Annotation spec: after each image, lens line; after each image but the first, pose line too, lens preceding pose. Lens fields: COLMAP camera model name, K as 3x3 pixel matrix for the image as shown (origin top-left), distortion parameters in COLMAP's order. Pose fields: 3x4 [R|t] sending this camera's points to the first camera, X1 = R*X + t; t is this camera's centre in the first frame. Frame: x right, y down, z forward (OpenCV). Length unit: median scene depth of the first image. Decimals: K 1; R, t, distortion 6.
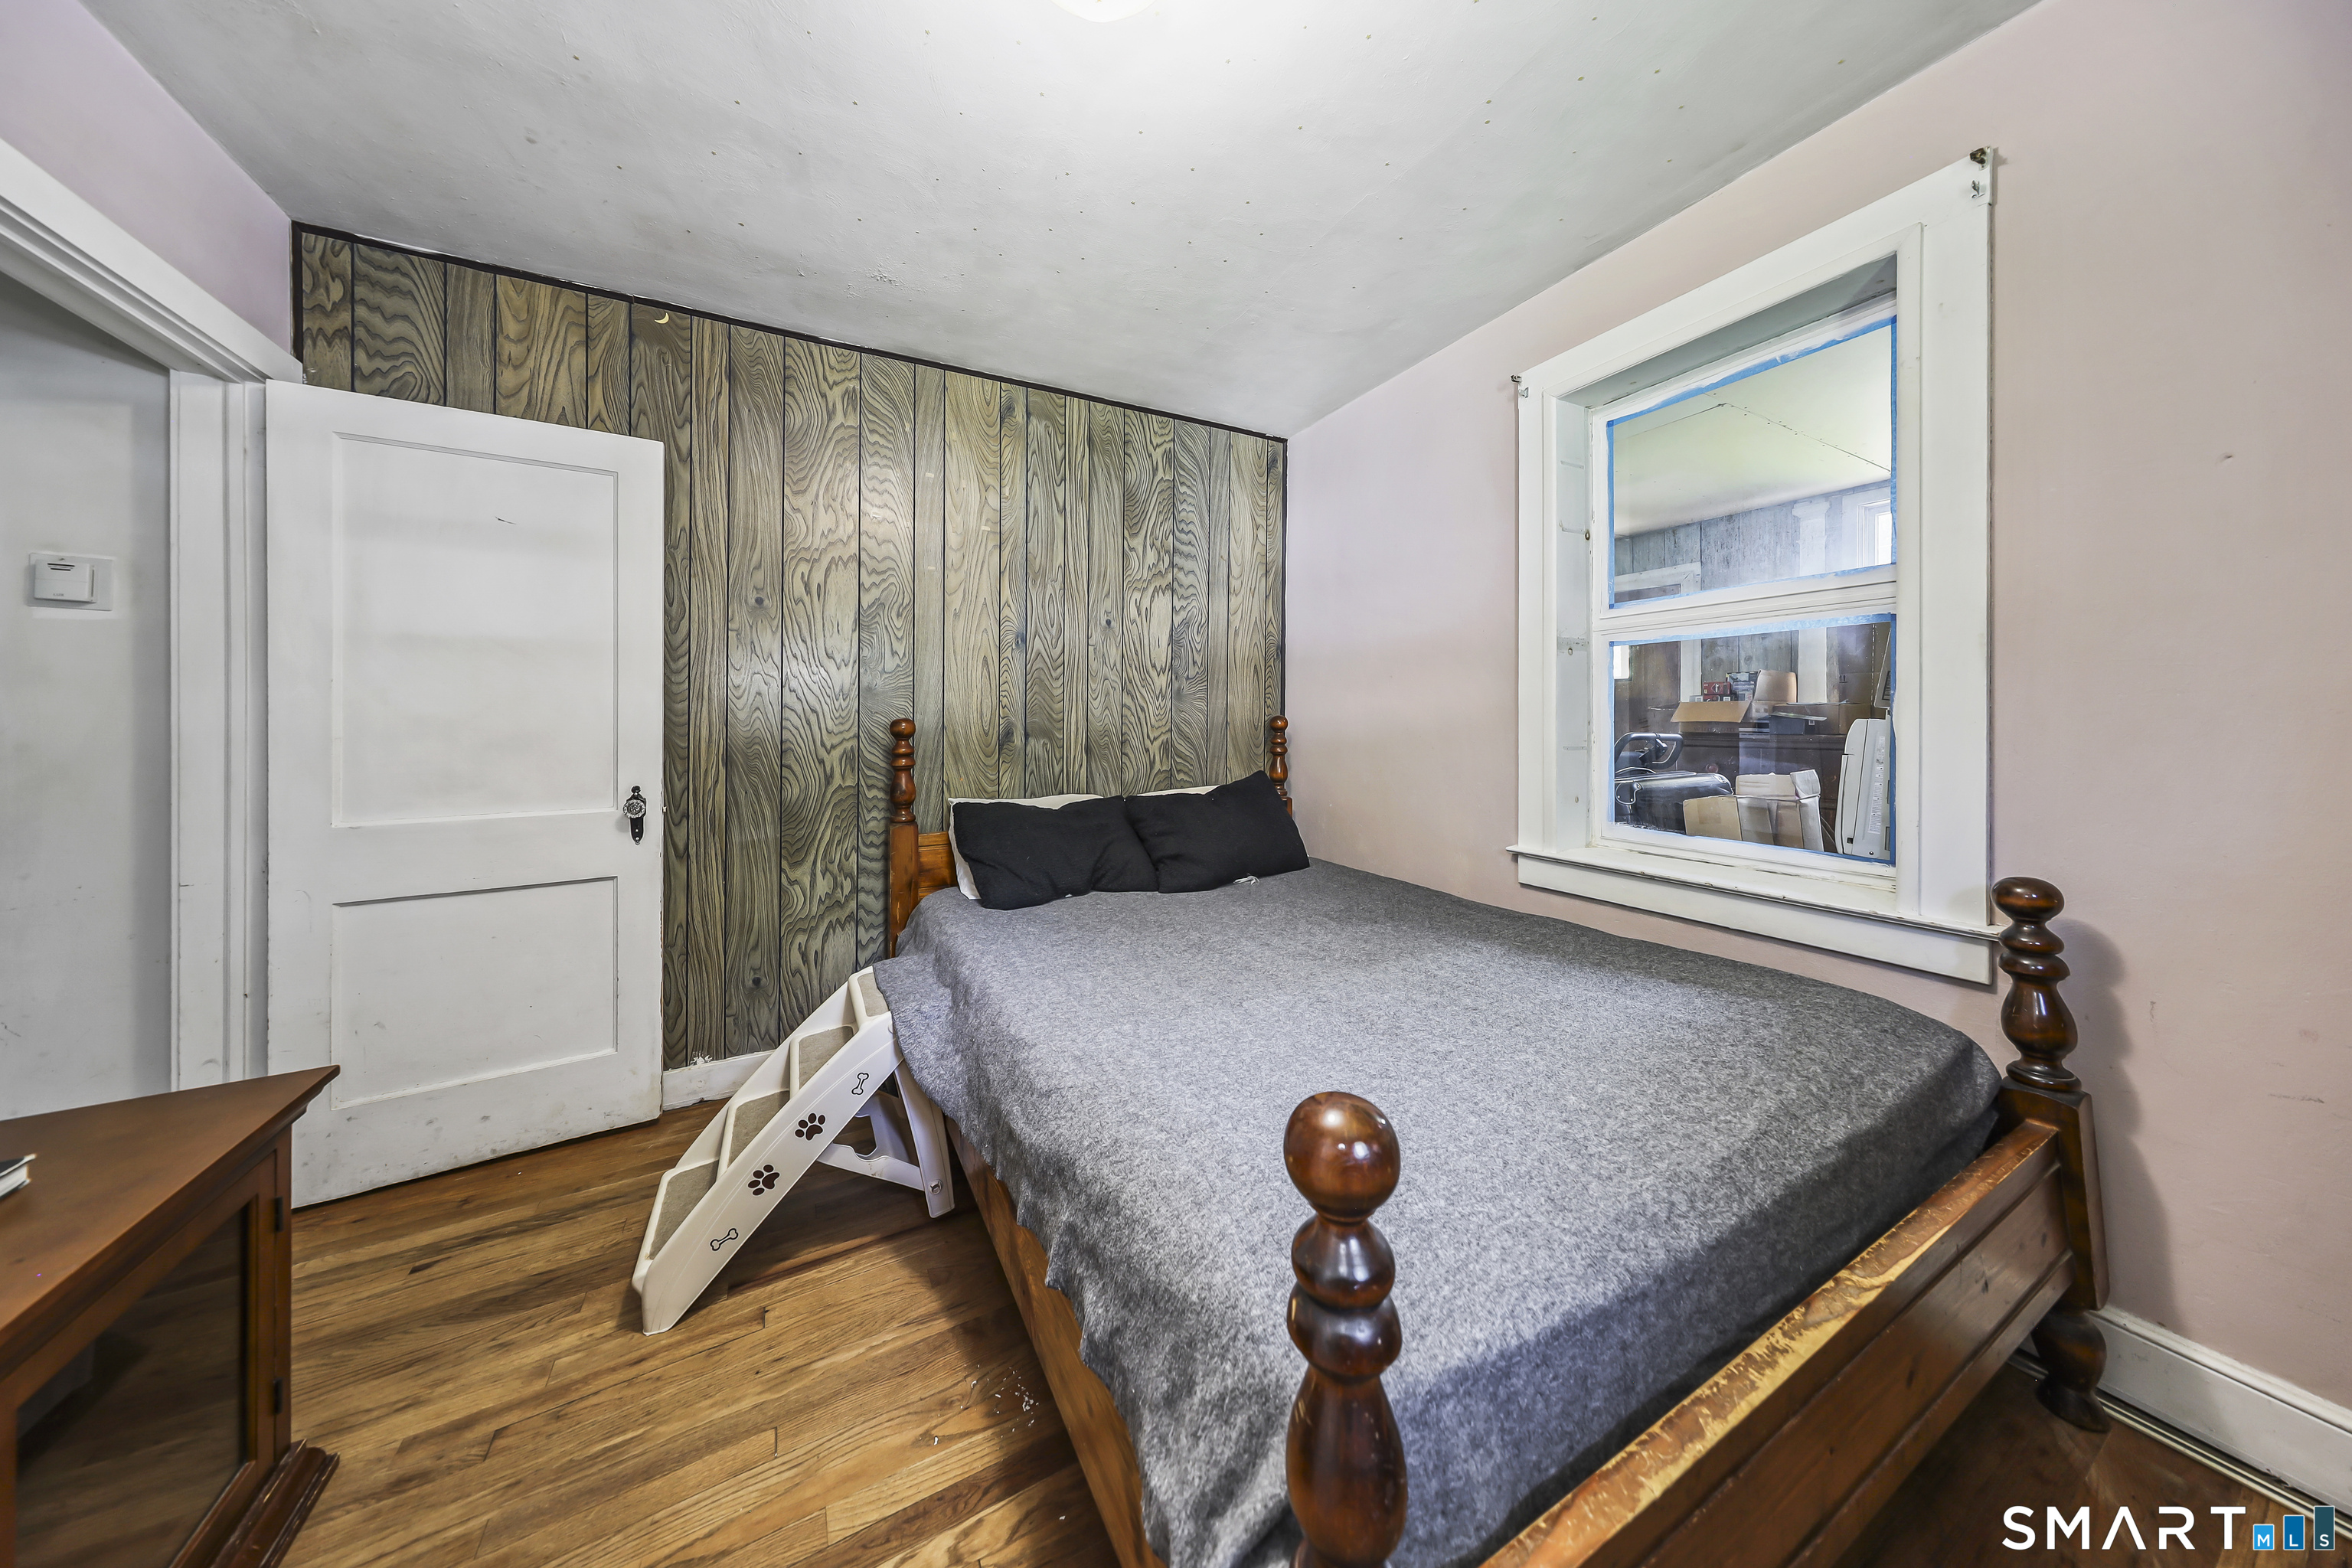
lens RADIAL K [[686.4, 0, 1169.2], [0, 686.4, 725.4], [0, 0, 1]] dist [-0.001415, 0.000168]
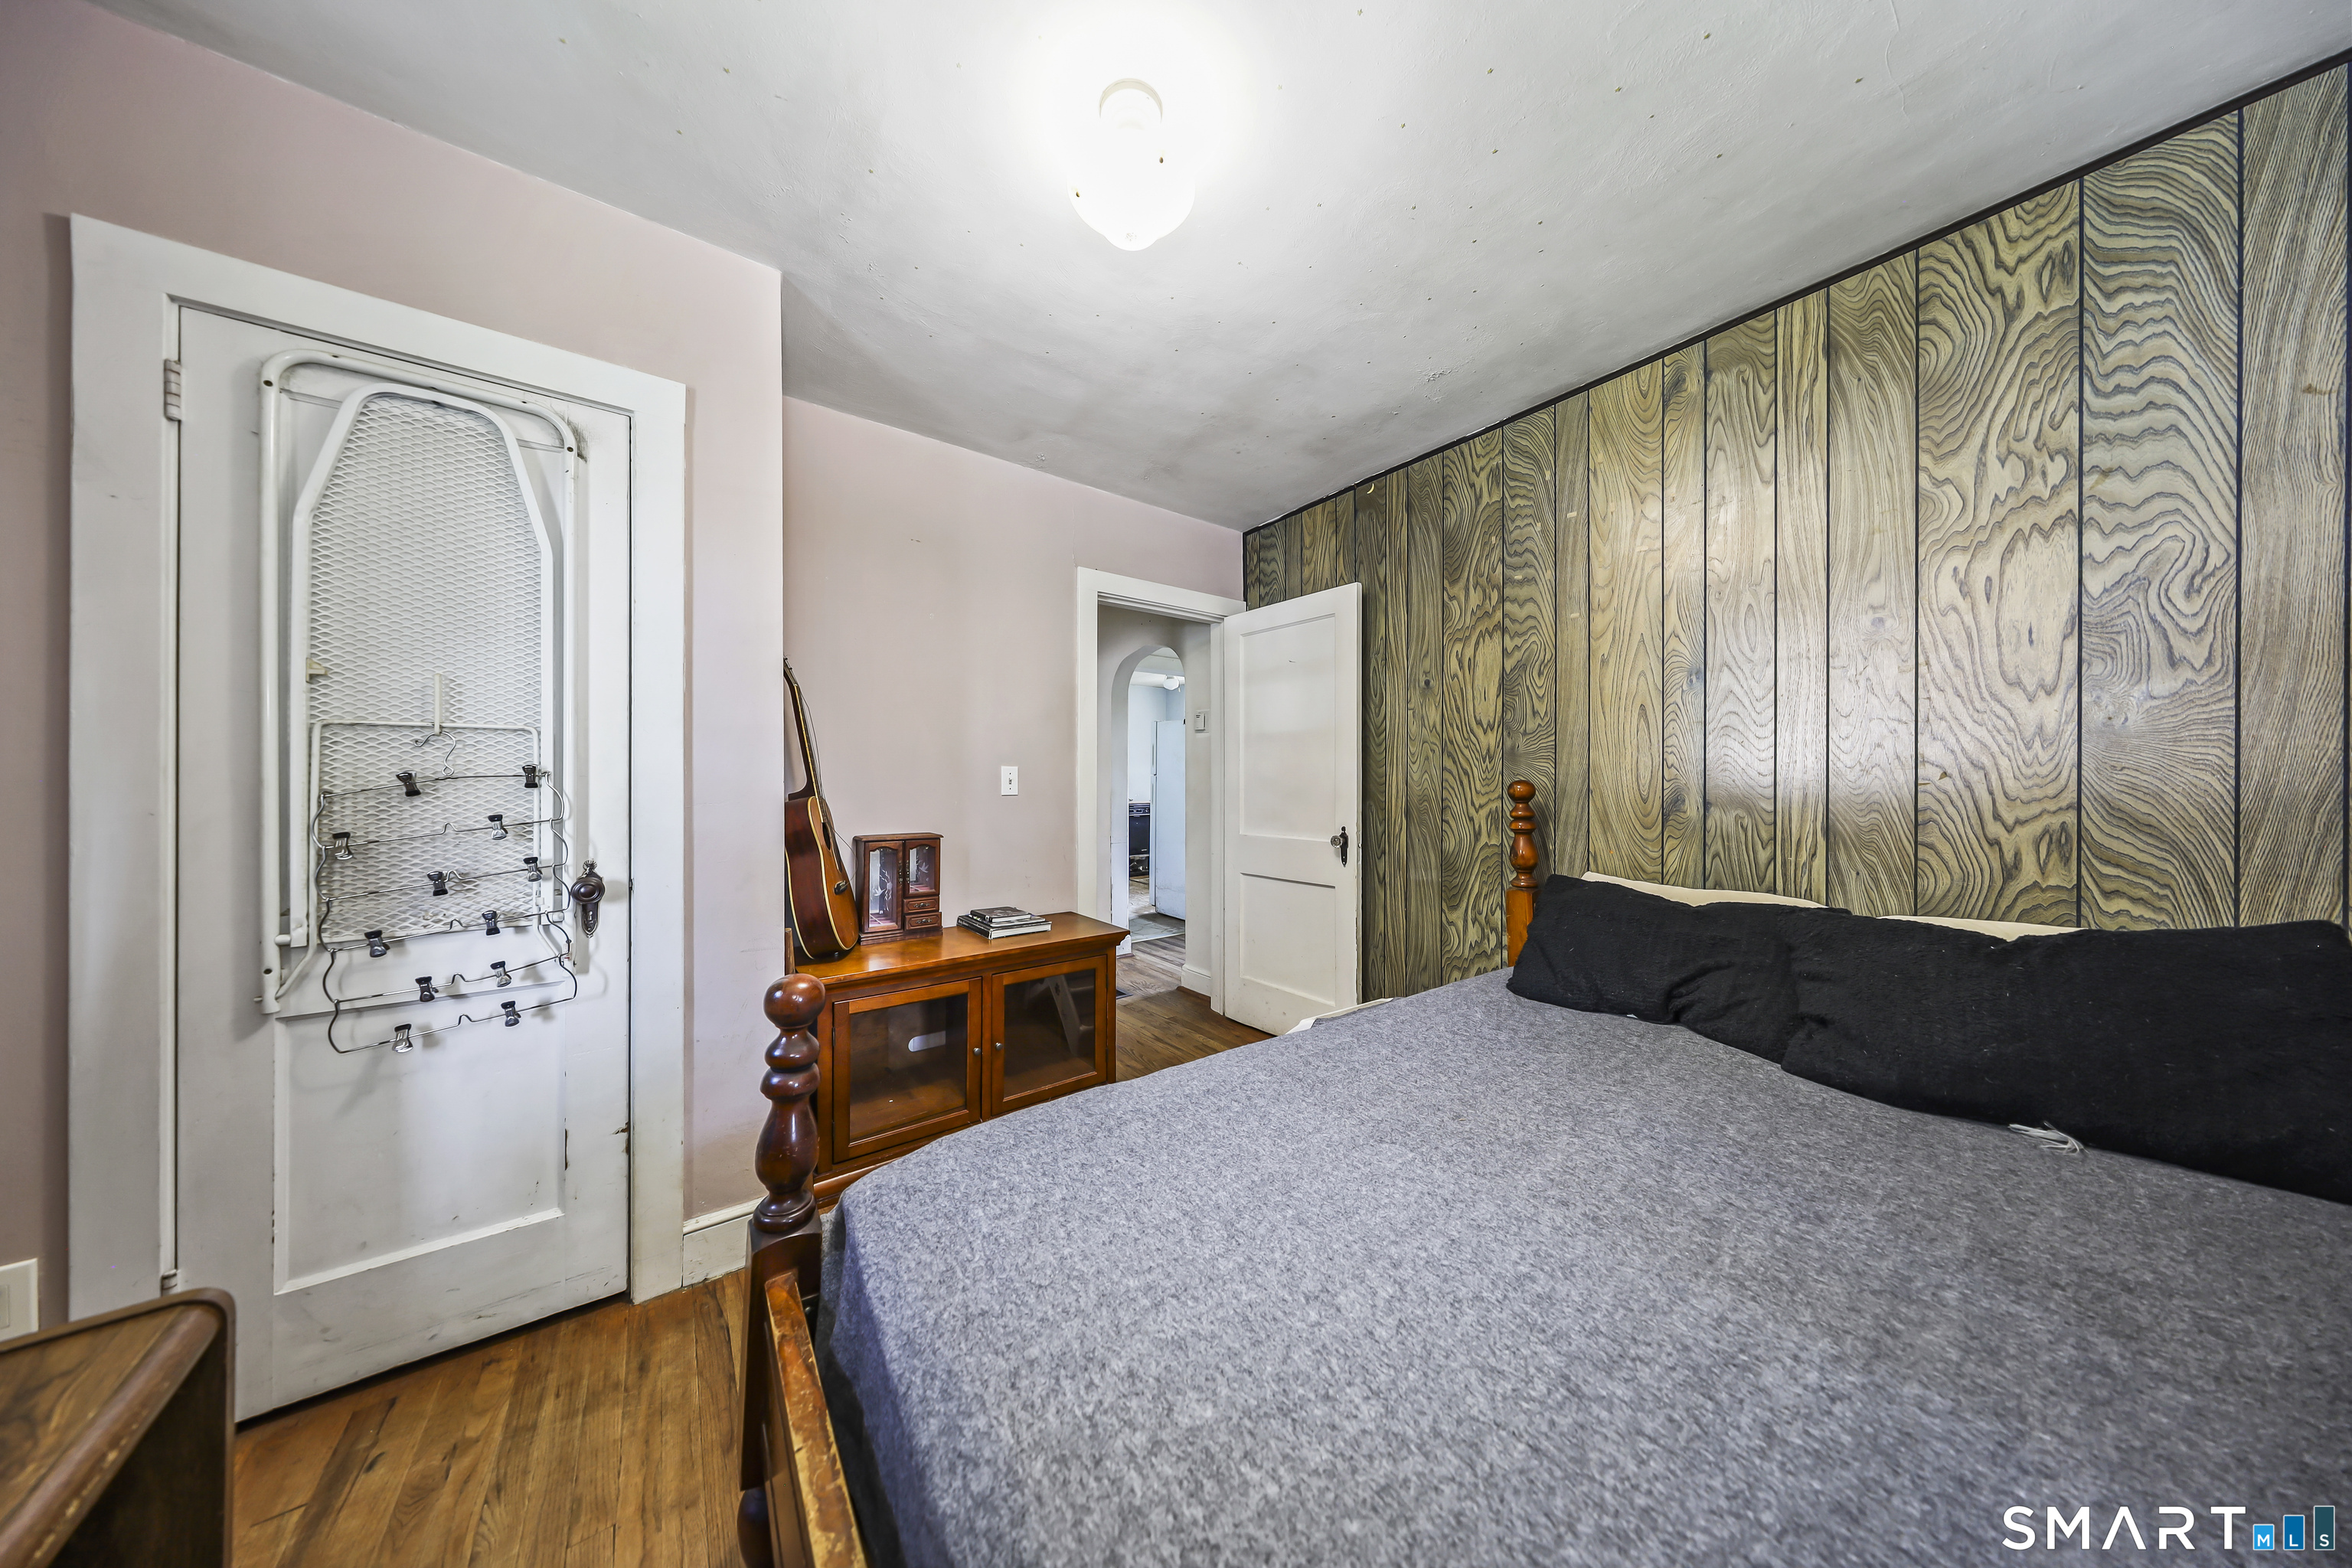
lens RADIAL K [[686.4, 0, 1183.3], [0, 686.4, 773.9], [0, 0, 1]] dist [-0.001415, 0.000168]
pose [[0.161975, -0.002592, -0.986792, 0.511952], [-0.008763, 0.999953, -0.004065, -0.011813], [0.986756, 0.009306, 0.161944, 0.375326]]
